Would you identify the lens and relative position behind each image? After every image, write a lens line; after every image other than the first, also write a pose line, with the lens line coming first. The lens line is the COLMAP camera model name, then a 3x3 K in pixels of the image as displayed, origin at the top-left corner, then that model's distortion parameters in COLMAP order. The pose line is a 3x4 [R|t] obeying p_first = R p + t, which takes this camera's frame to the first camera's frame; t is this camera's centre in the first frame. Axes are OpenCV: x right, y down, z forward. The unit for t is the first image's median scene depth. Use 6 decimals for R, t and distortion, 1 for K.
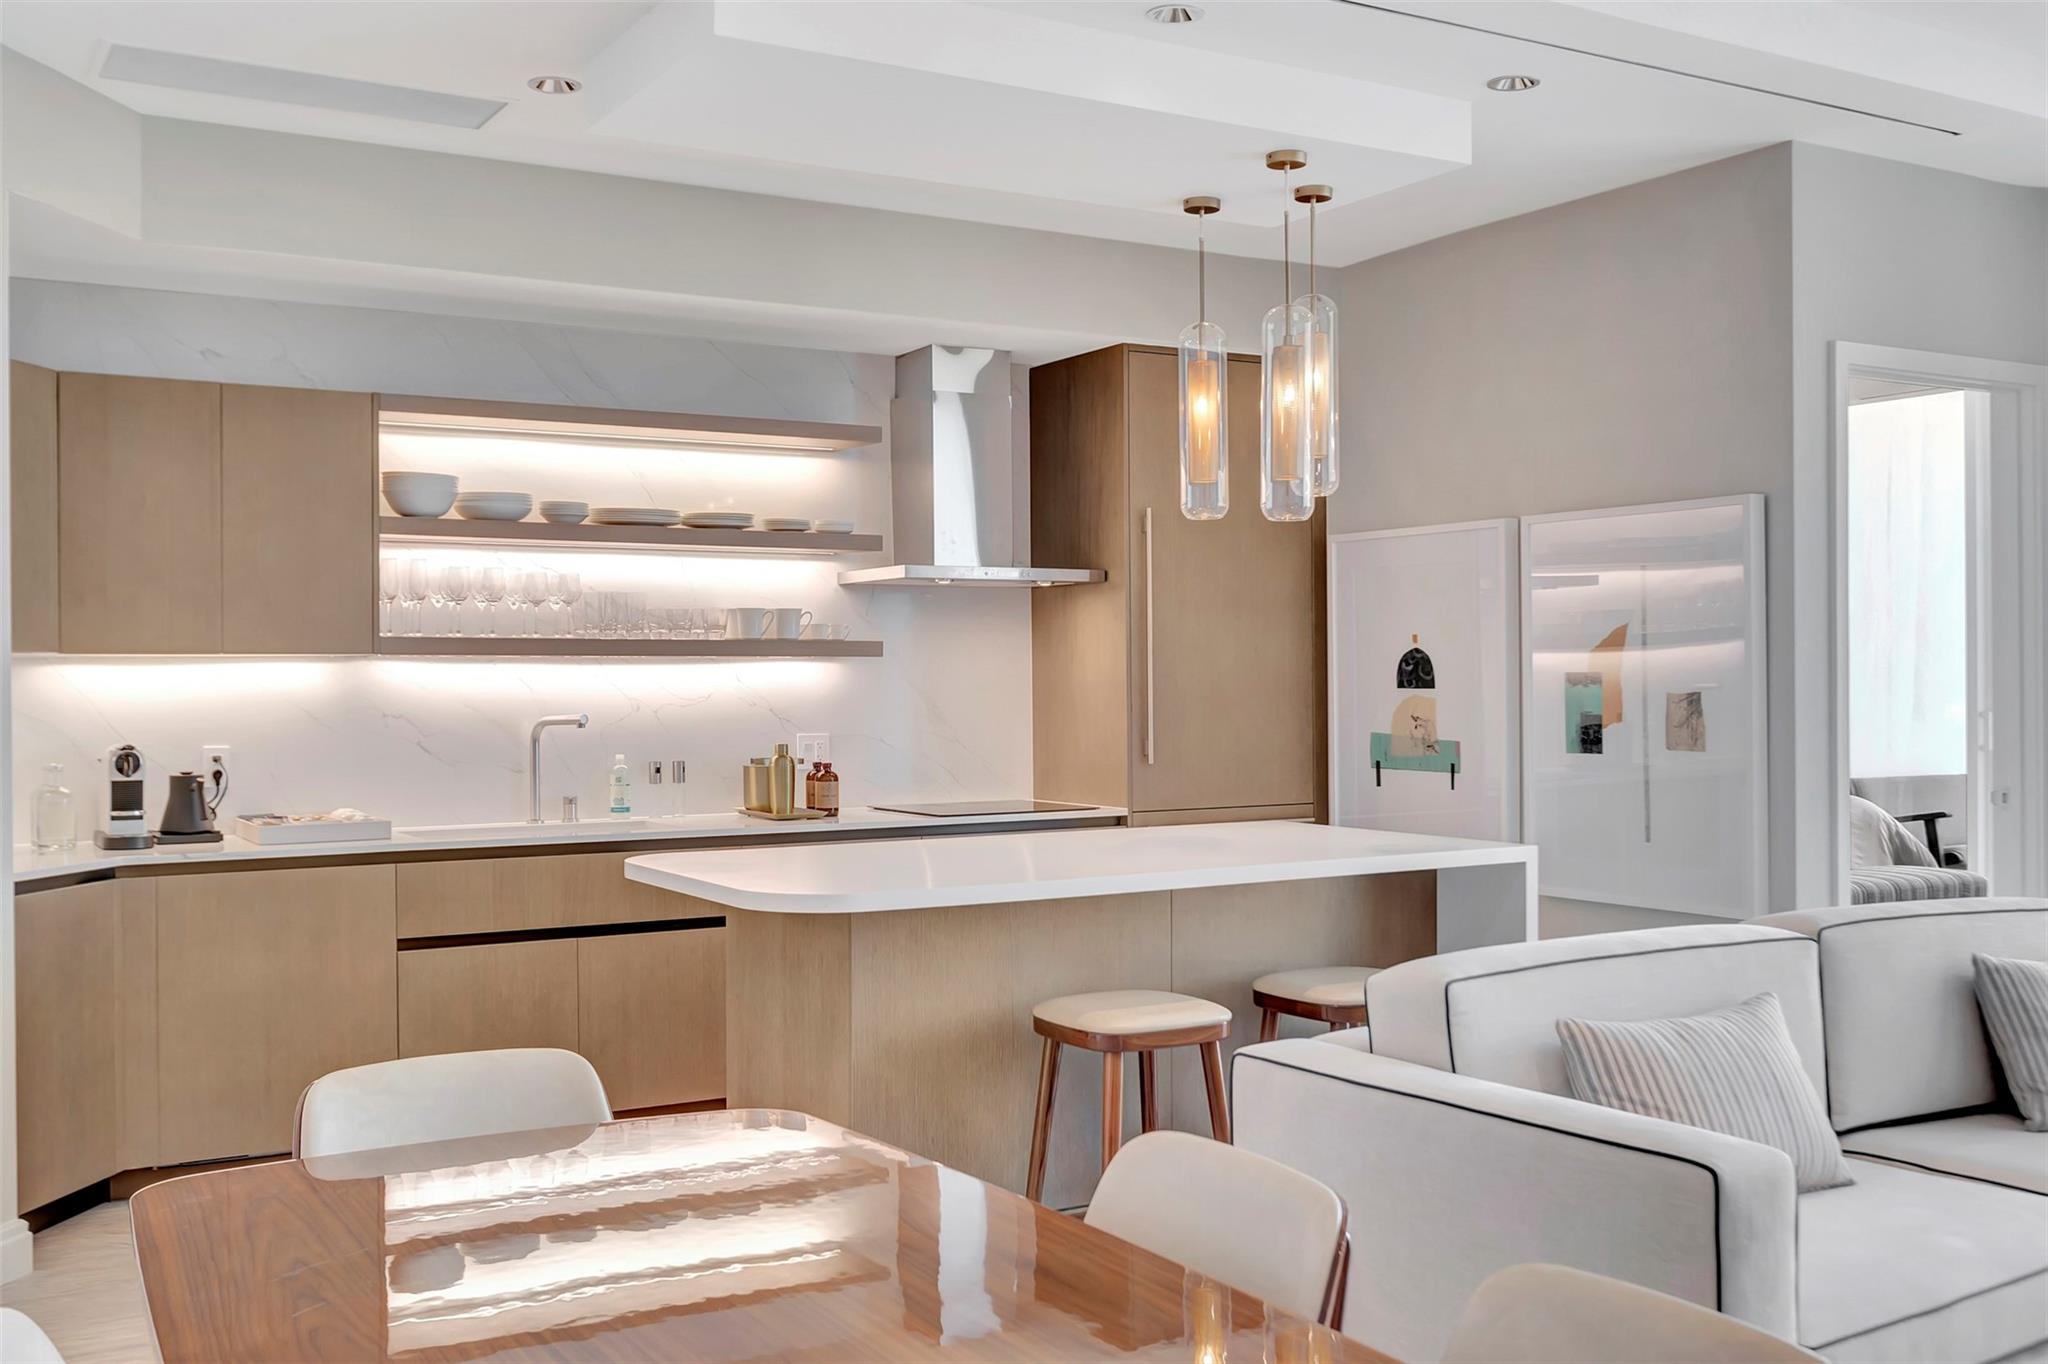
lens RADIAL K [[1978.4, 0, 1028.4], [0, 1978.4, 677.8], [0, 0, 1]] dist [0.004150, 0.000000]
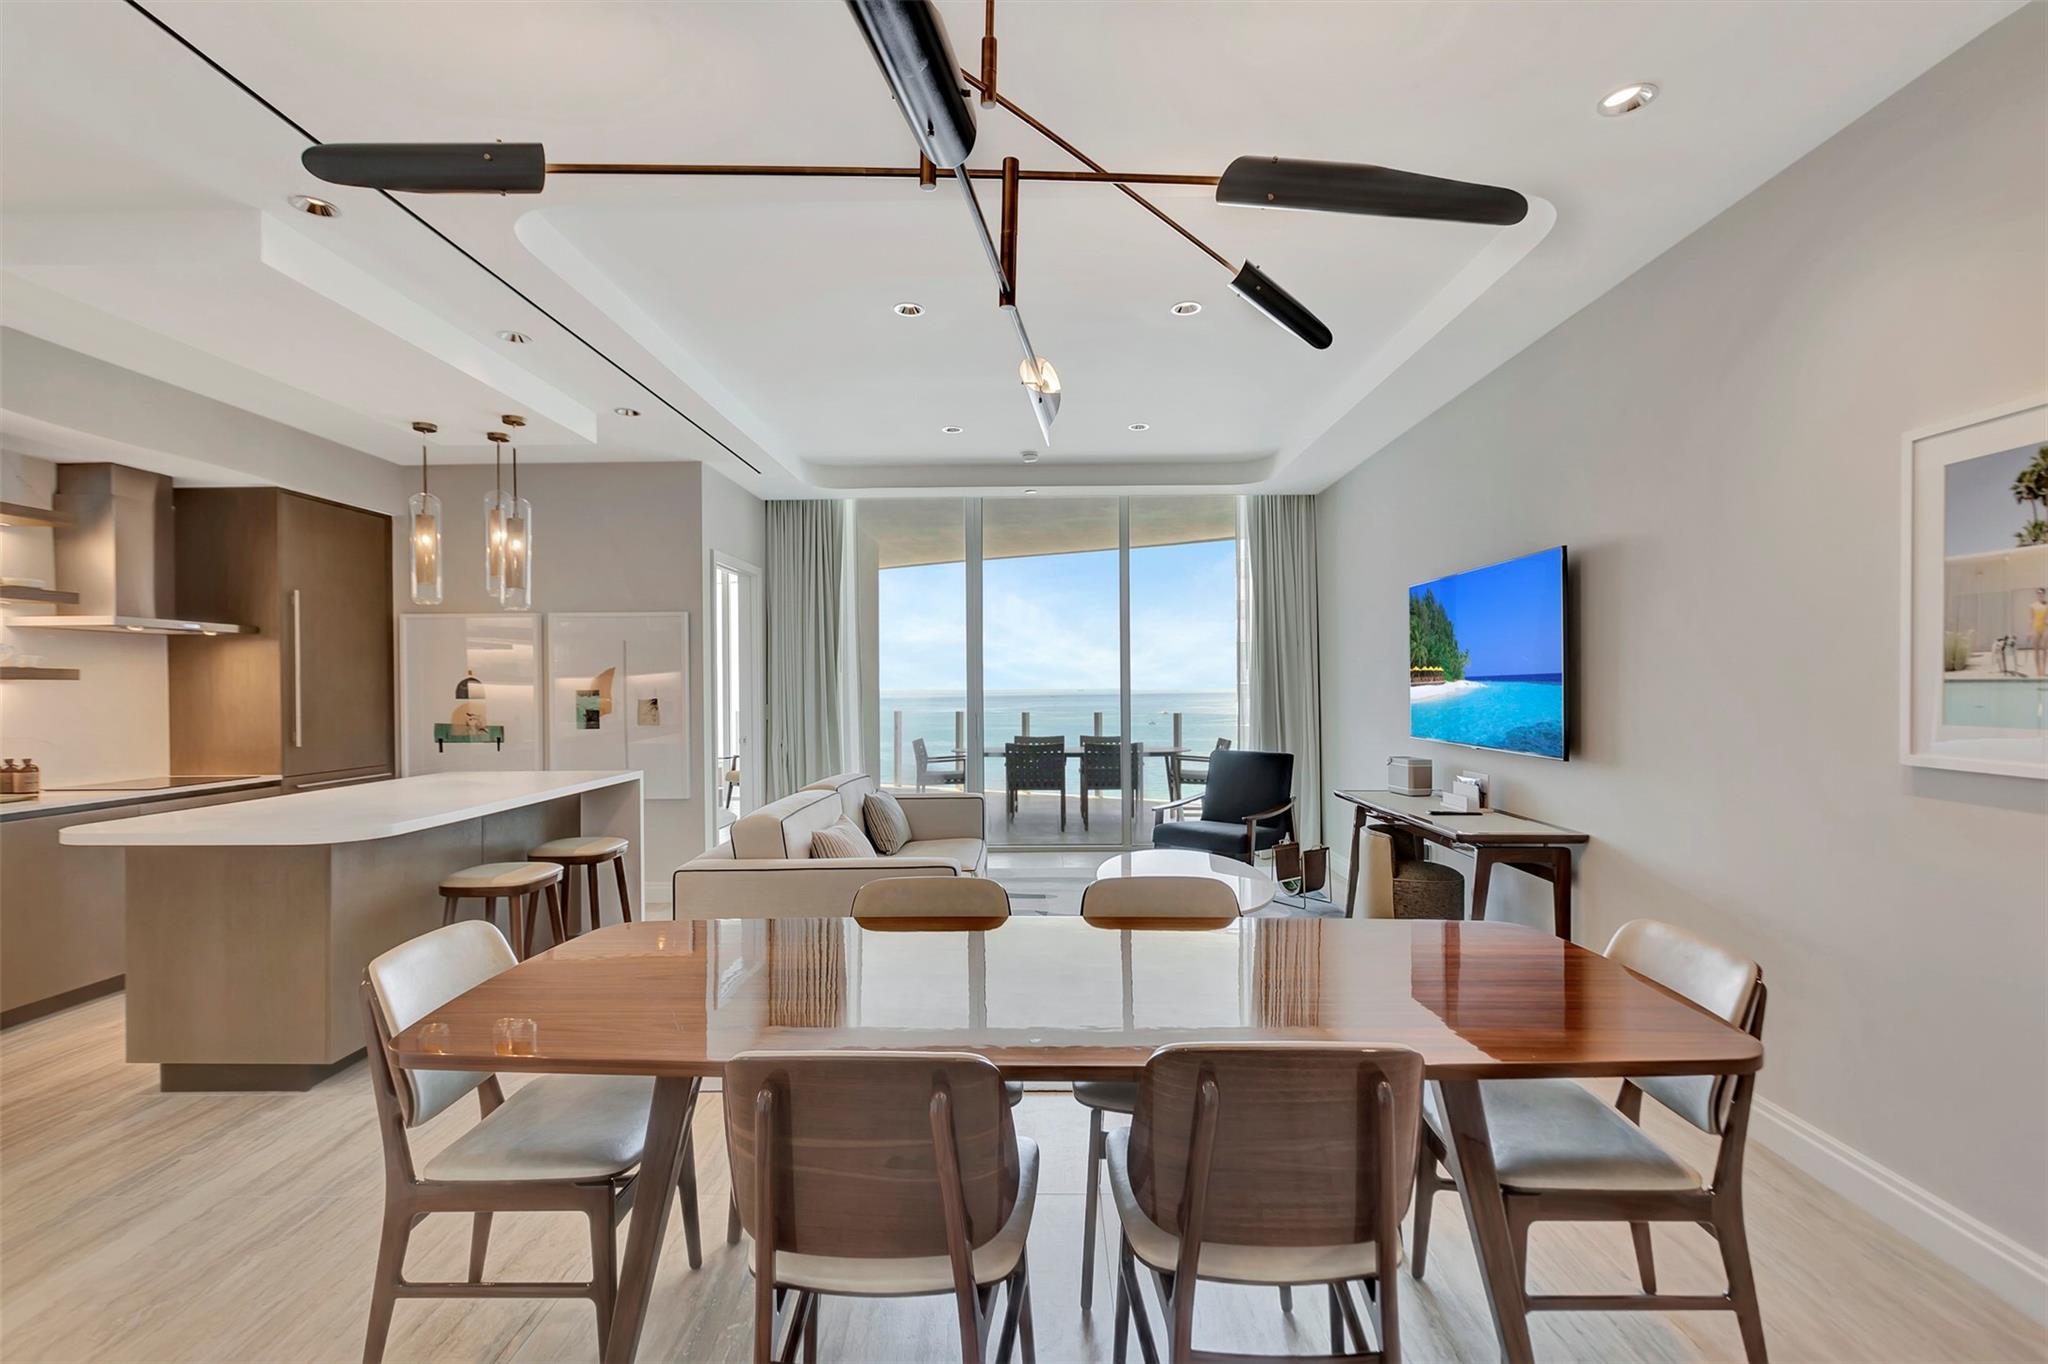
lens RADIAL K [[929.7, 0, 1018.7], [0, 929.7, 685.4], [0, 0, 1]] dist [0.013099, -0.001943]
pose [[0.531411, 0.001280, 0.847113, -0.306254], [0.007200, 0.999956, -0.006027, 0.001893], [-0.847083, 0.009302, 0.531379, 0.094185]]
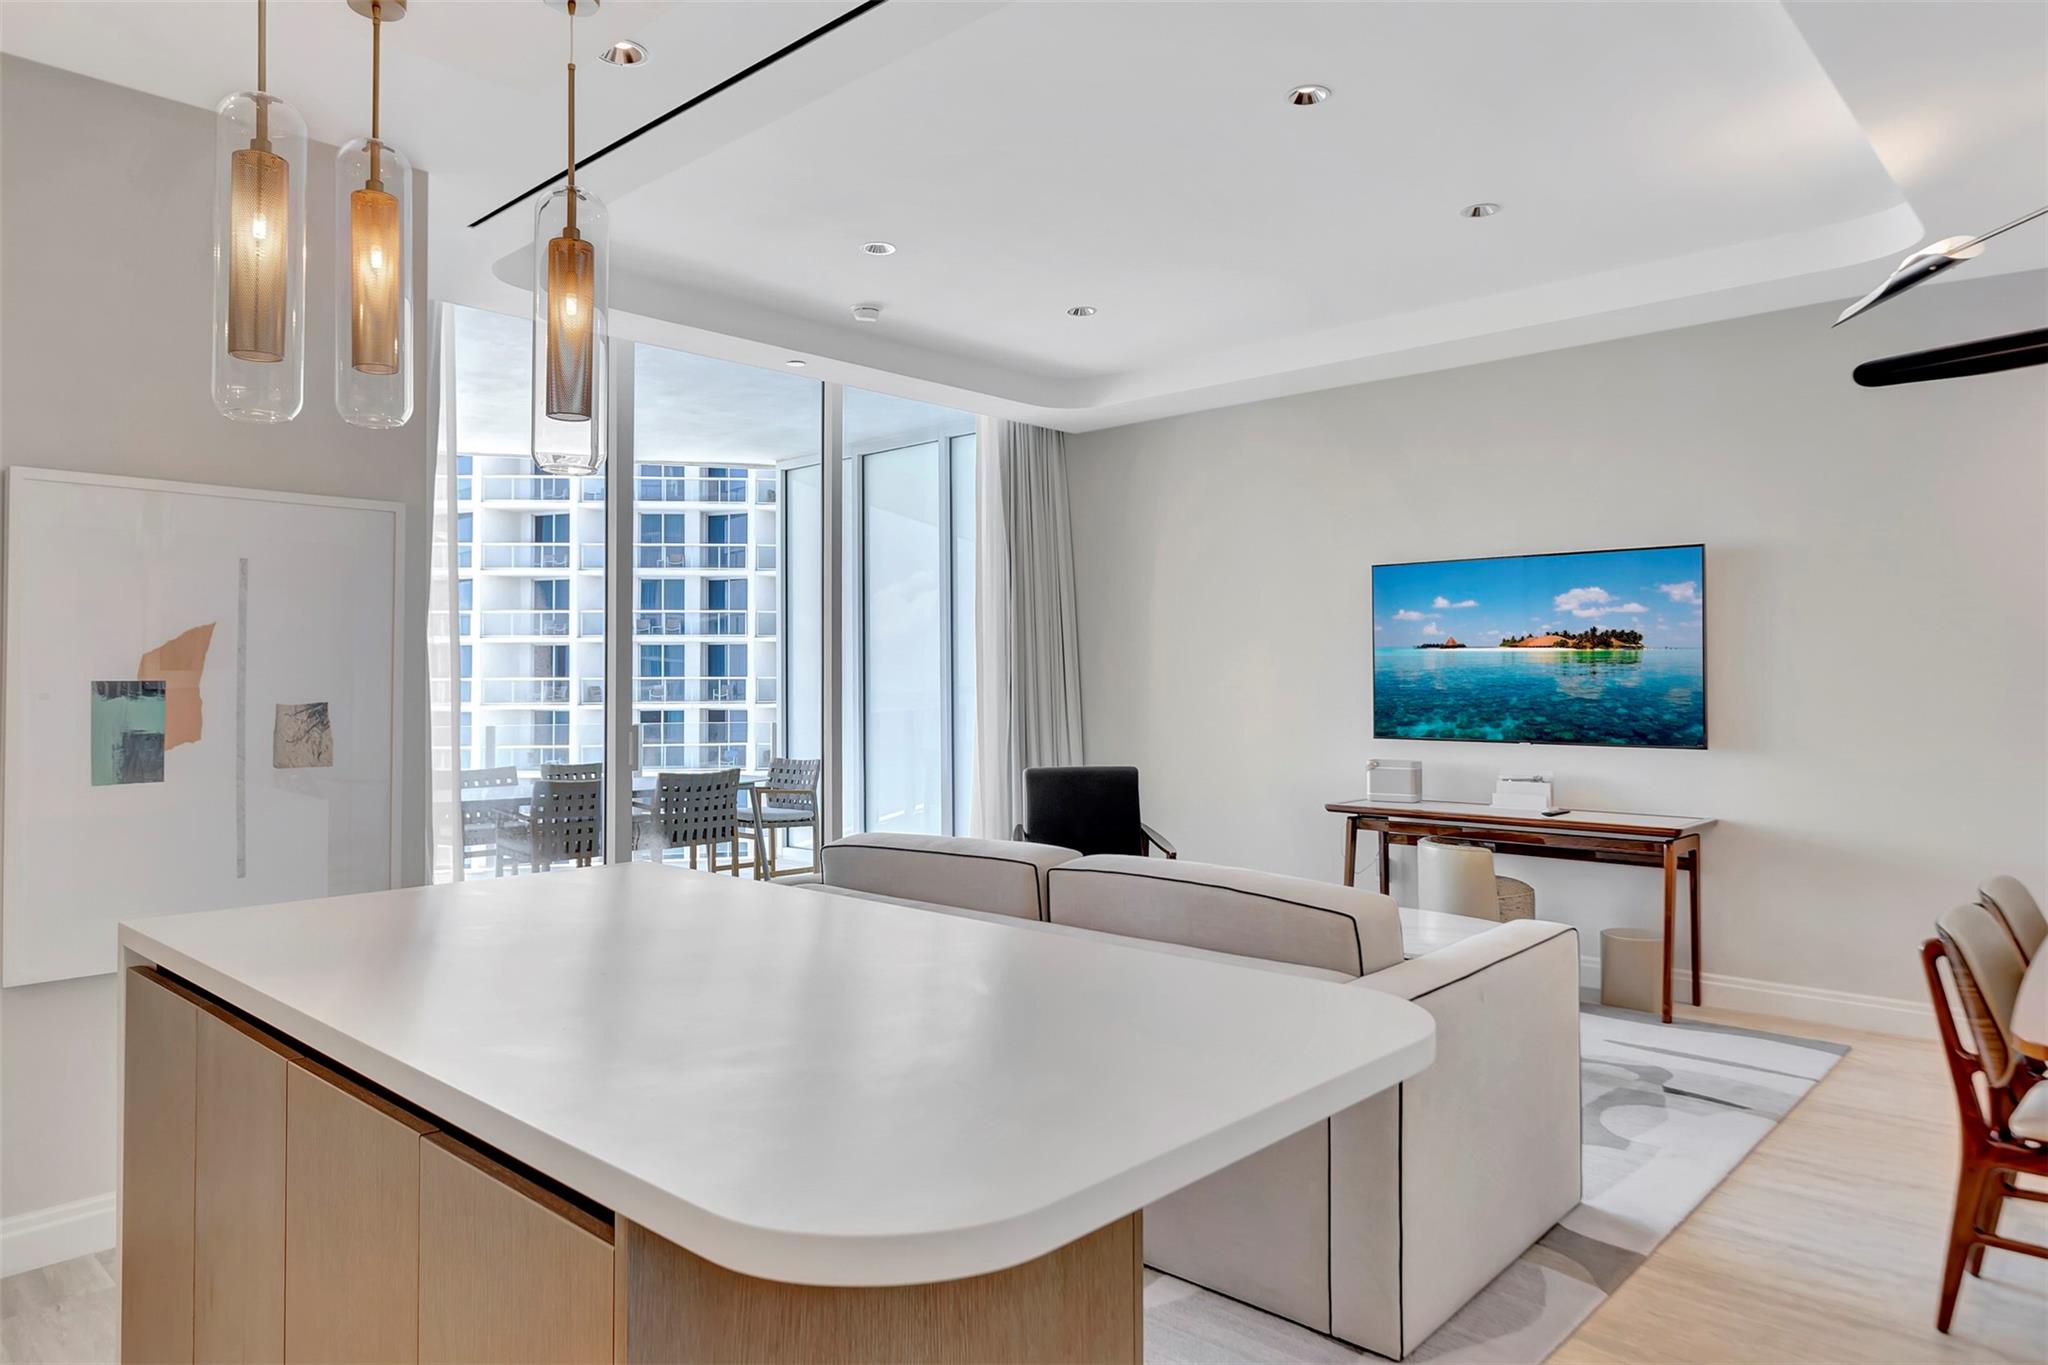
lens RADIAL K [[1278.2, 0, 1004.7], [0, 1278.2, 640.8], [0, 0, 1]] dist [-0.001208, 0.006749]
pose [[-0.268147, 0.032158, 0.962841, -0.307107], [0.007605, 0.999482, -0.031264, -0.000414], [-0.963348, -0.001061, -0.268252, 0.795091]]
